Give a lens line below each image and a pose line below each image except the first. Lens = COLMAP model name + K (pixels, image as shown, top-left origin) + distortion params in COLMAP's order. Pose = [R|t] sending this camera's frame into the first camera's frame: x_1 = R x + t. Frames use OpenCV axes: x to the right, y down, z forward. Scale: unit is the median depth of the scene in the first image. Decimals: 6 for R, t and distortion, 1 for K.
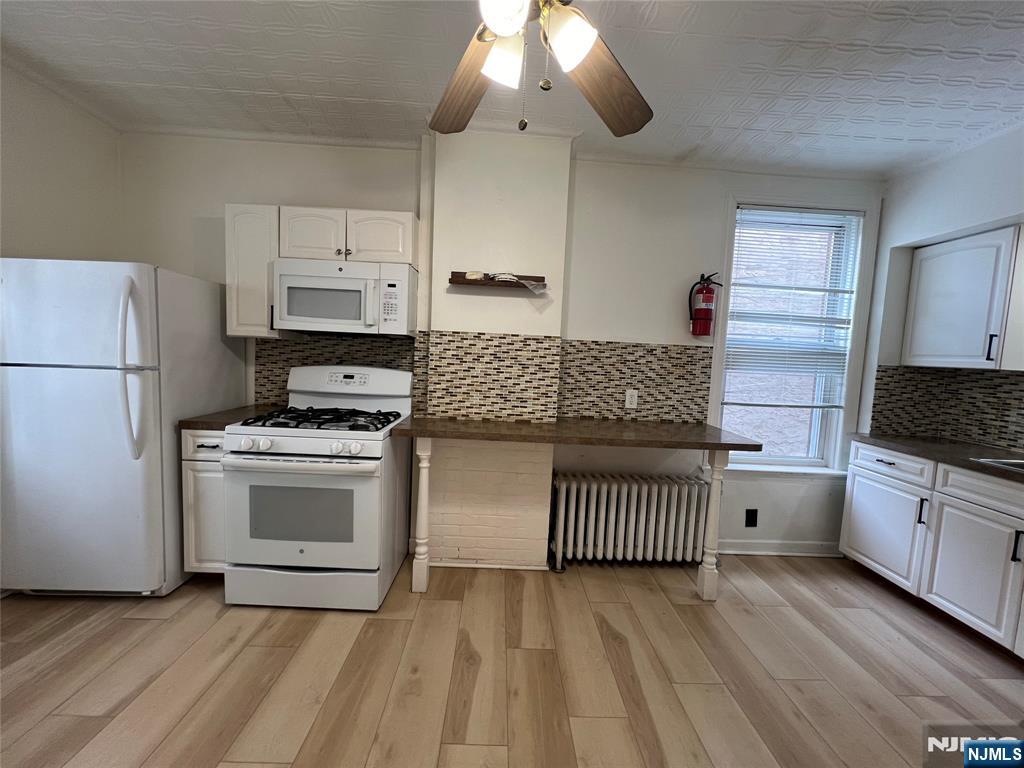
lens RADIAL K [[407.7, 0, 513.7], [0, 407.7, 383.6], [0, 0, 1]] dist [-0.000437, -0.000523]
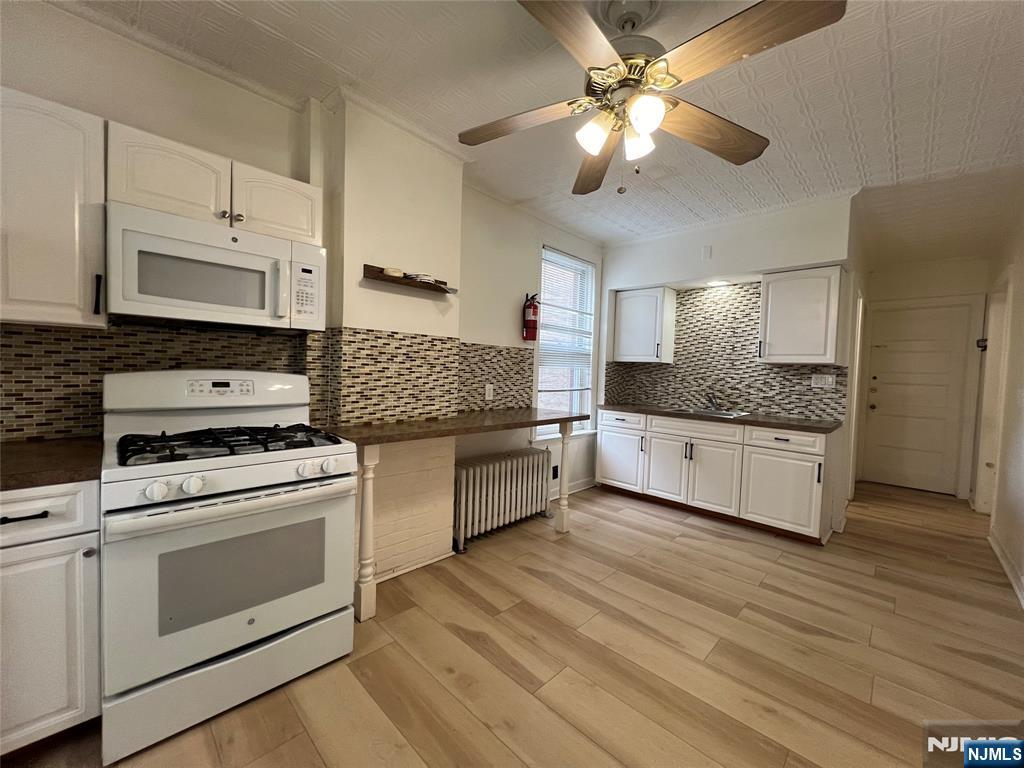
lens RADIAL K [[407.7, 0, 510.1], [0, 407.7, 382.5], [0, 0, 1]] dist [-0.000437, -0.000523]
pose [[0.718882, -0.046687, 0.693562, -0.556324], [0.052238, 0.998549, 0.013072, -0.002694], [-0.693166, 0.026833, 0.720278, 0.113711]]
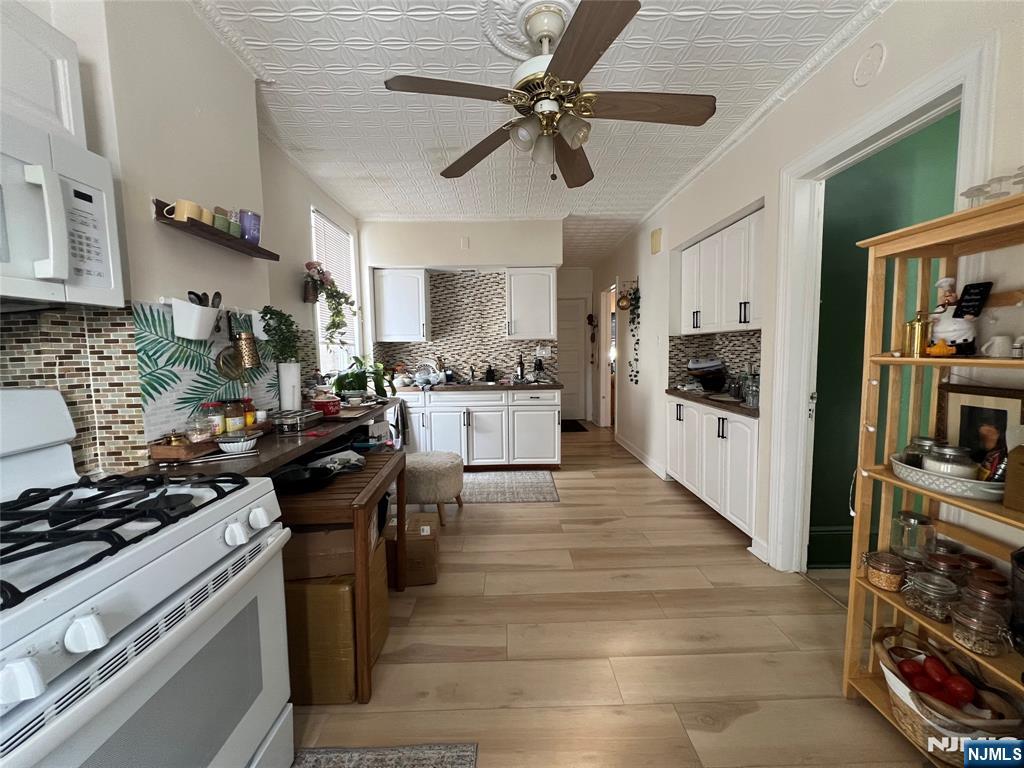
lens RADIAL K [[407.7, 0, 512.1], [0, 407.7, 383.5], [0, 0, 1]] dist [-0.000437, -0.000523]
pose [[0.006509, -0.132498, 0.991162, -0.727517], [0.088883, 0.987336, 0.131403, -0.050590], [-0.996021, 0.087242, 0.018204, 0.509141]]
